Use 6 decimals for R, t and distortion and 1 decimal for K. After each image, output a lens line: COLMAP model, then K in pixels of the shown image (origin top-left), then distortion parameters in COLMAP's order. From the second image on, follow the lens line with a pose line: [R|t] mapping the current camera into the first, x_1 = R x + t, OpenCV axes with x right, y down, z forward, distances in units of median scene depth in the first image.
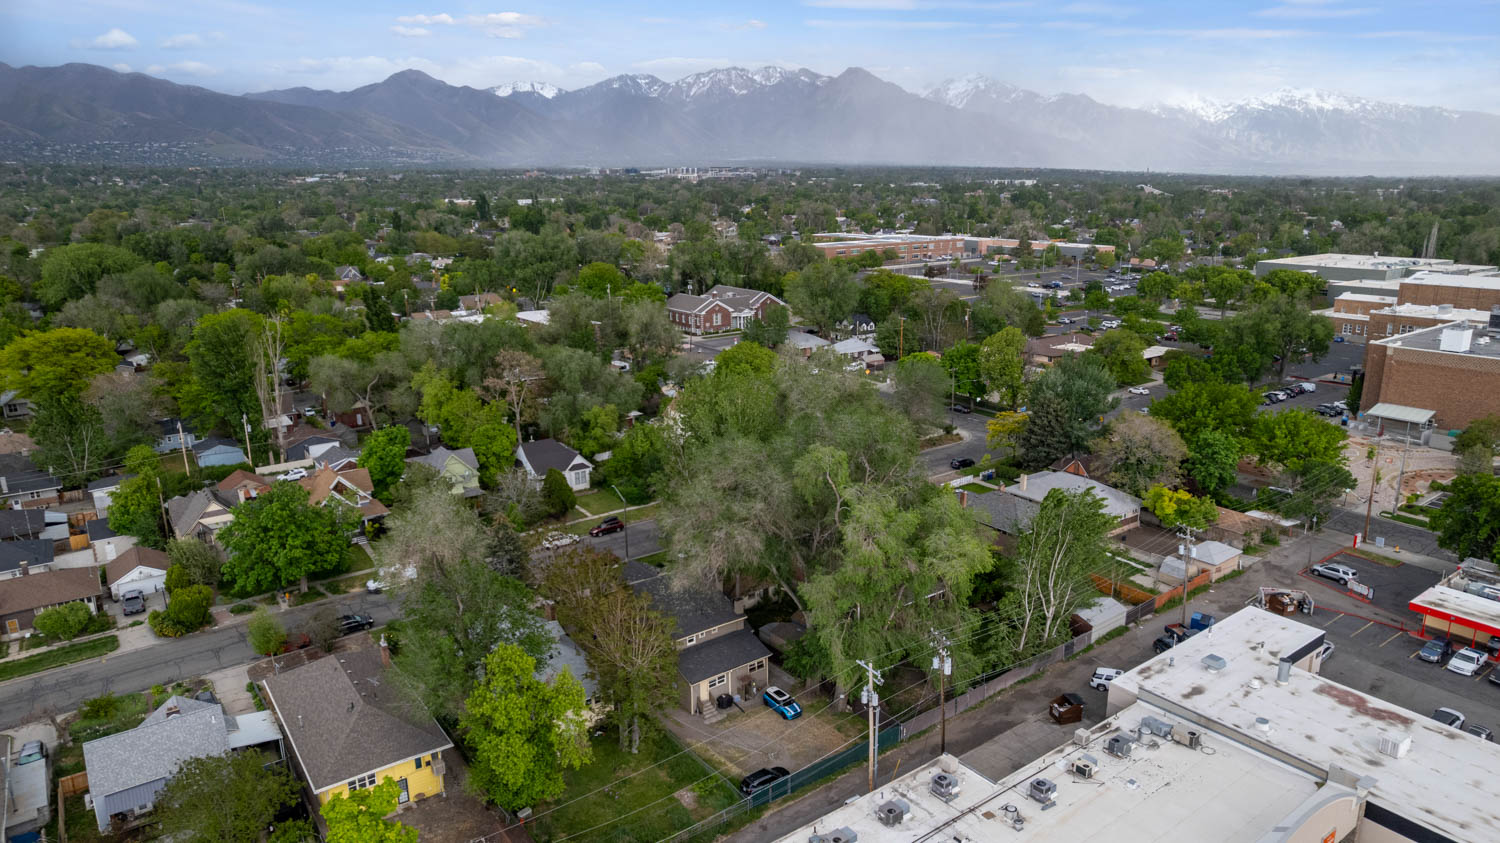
lens RADIAL K [[956.4, 0, 755.5], [0, 956.4, 422.0], [0, 0, 1]] dist [-0.069302, 0.056810]
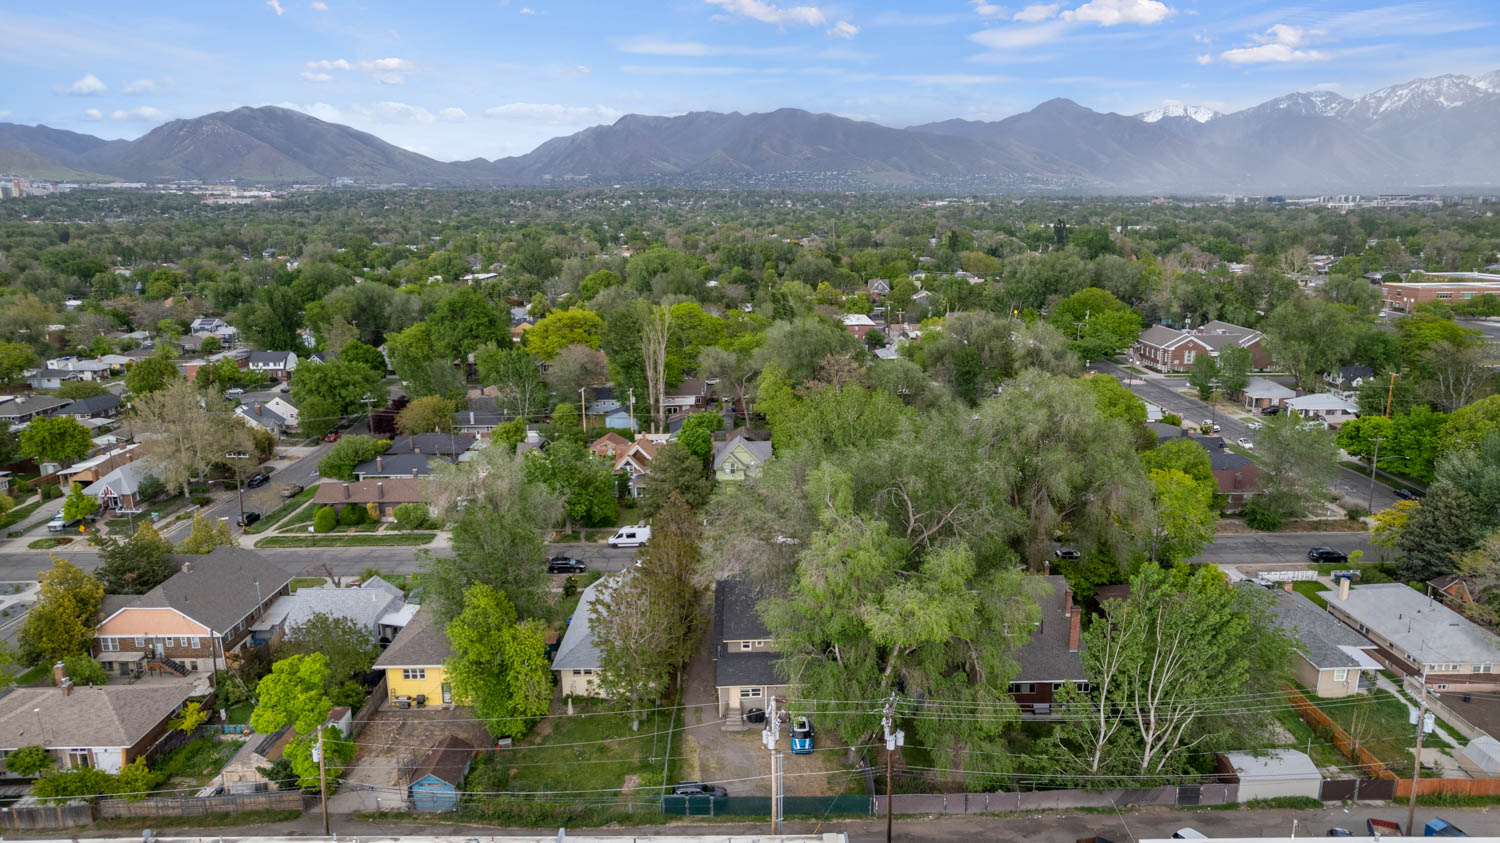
lens RADIAL K [[956.4, 0, 755.5], [0, 956.4, 422.0], [0, 0, 1]] dist [-0.069302, 0.056810]
pose [[0.809213, 0.130995, -0.572725, 0.168129], [-0.146154, 0.989065, 0.019717, -0.007339], [0.569046, 0.067751, 0.819510, 0.064776]]
